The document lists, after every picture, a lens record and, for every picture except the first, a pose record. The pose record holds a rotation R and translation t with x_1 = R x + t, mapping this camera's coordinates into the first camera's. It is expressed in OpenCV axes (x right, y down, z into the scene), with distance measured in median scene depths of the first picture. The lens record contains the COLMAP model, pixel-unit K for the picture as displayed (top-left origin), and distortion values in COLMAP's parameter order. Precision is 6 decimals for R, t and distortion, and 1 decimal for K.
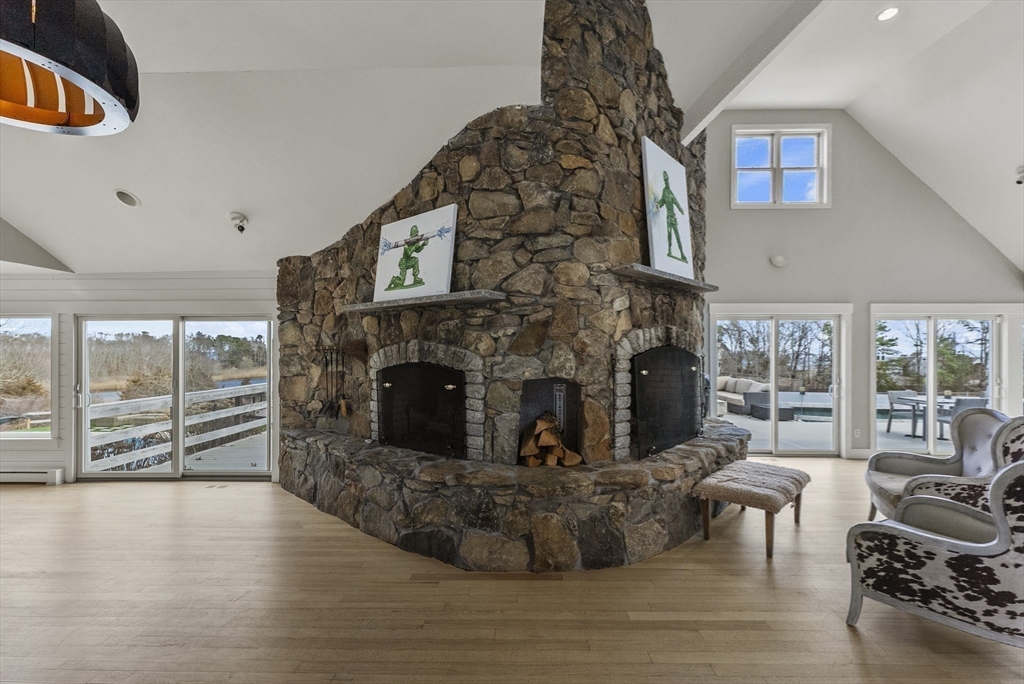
lens RADIAL K [[419.9, 0, 505.4], [0, 419.9, 351.2], [0, 0, 1]] dist [0.005977, -0.000345]
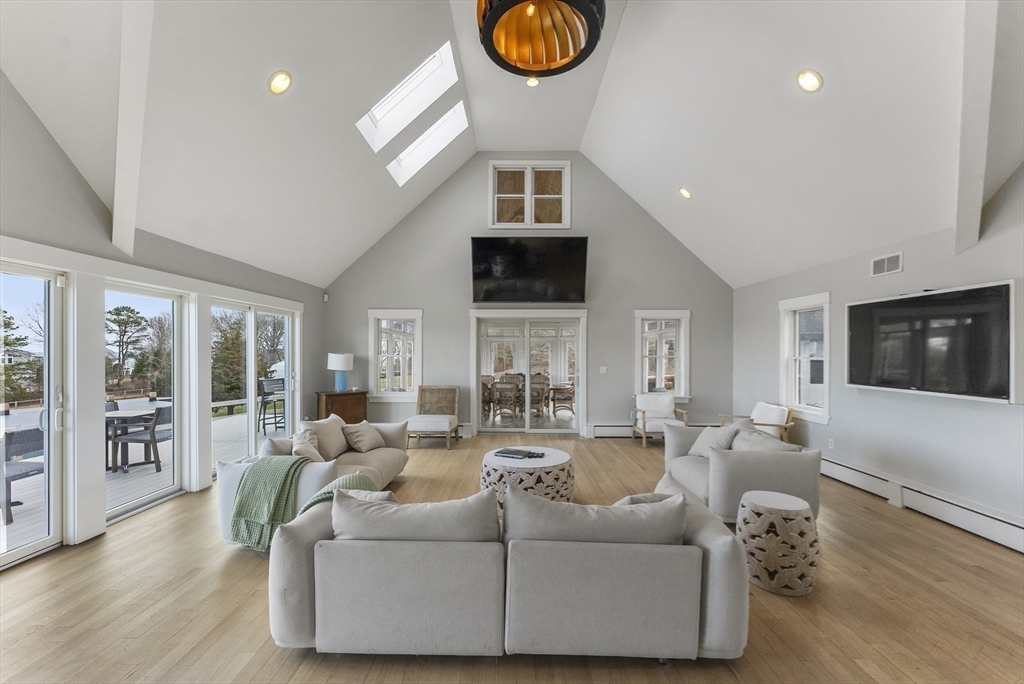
lens RADIAL K [[419.9, 0, 517.0], [0, 419.9, 350.5], [0, 0, 1]] dist [0.005977, -0.000345]
pose [[-0.025278, 0.004092, 0.999672, 1.129746], [0.001660, 0.999990, -0.004052, 0.025627], [-0.999679, 0.001557, -0.025285, 0.806339]]
